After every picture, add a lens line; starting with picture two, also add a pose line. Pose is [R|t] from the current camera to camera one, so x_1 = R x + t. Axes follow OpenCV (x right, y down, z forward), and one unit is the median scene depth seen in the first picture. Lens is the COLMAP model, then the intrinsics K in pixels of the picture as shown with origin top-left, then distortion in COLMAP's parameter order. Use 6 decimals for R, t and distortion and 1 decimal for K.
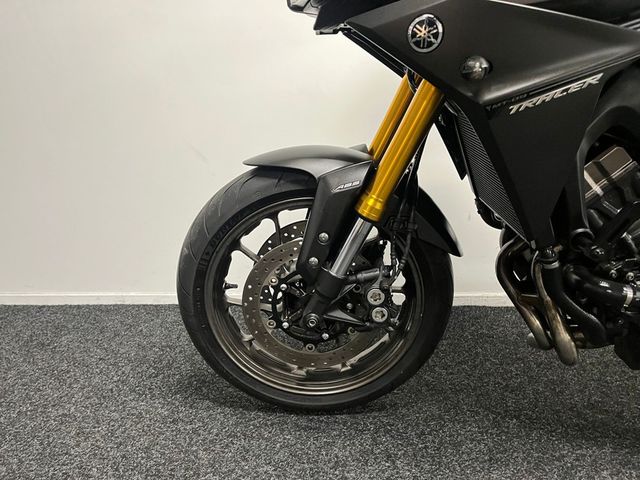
lens RADIAL K [[472.7, 0, 323.0], [0, 472.7, 225.3], [0, 0, 1]] dist [0.066715, 0.001231]
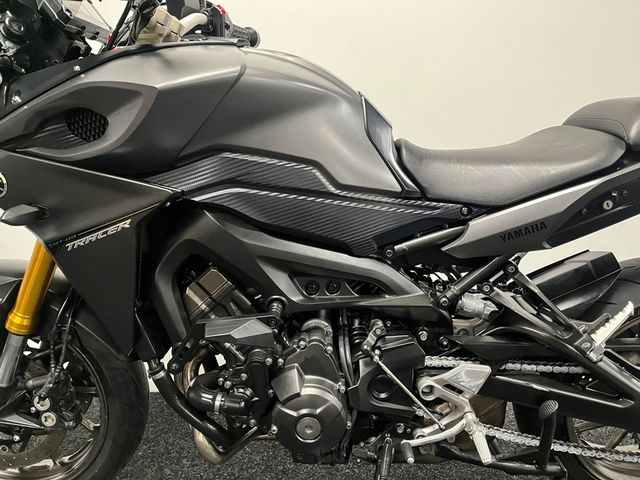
lens RADIAL K [[479.3, 0, 320.0], [0, 479.3, 240.0], [0, 0, 1]] dist [0.000499, -0.001786]
pose [[0.999700, -0.009002, 0.022780, 0.668285], [0.010980, 0.996037, -0.088257, -0.103228], [-0.021896, 0.088481, 0.995837, -0.110510]]
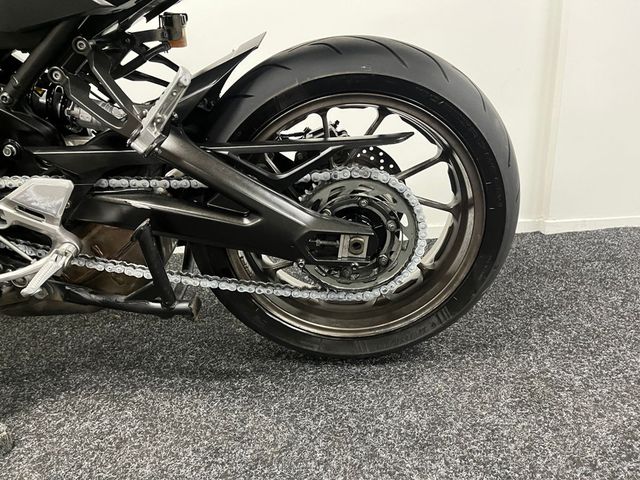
lens RADIAL K [[492.6, 0, 311.3], [0, 492.6, 239.2], [0, 0, 1]] dist [0.040451, -0.000832]
pose [[0.997679, -0.063091, 0.025597, 1.365642], [0.060280, 0.993287, 0.098730, 0.102665], [-0.031654, -0.096958, 0.994785, 0.079421]]
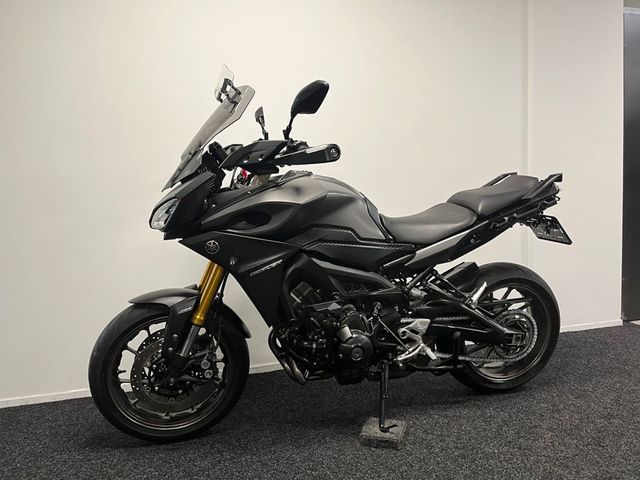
lens RADIAL K [[477.1, 0, 320.0], [0, 477.1, 240.0], [0, 0, 1]] dist [0.019761, -0.005843]
pose [[0.959231, -0.060562, 0.276057, 0.048570], [0.103629, 0.984109, -0.144191, -0.018610], [-0.262938, 0.166920, 0.950264, -0.992419]]
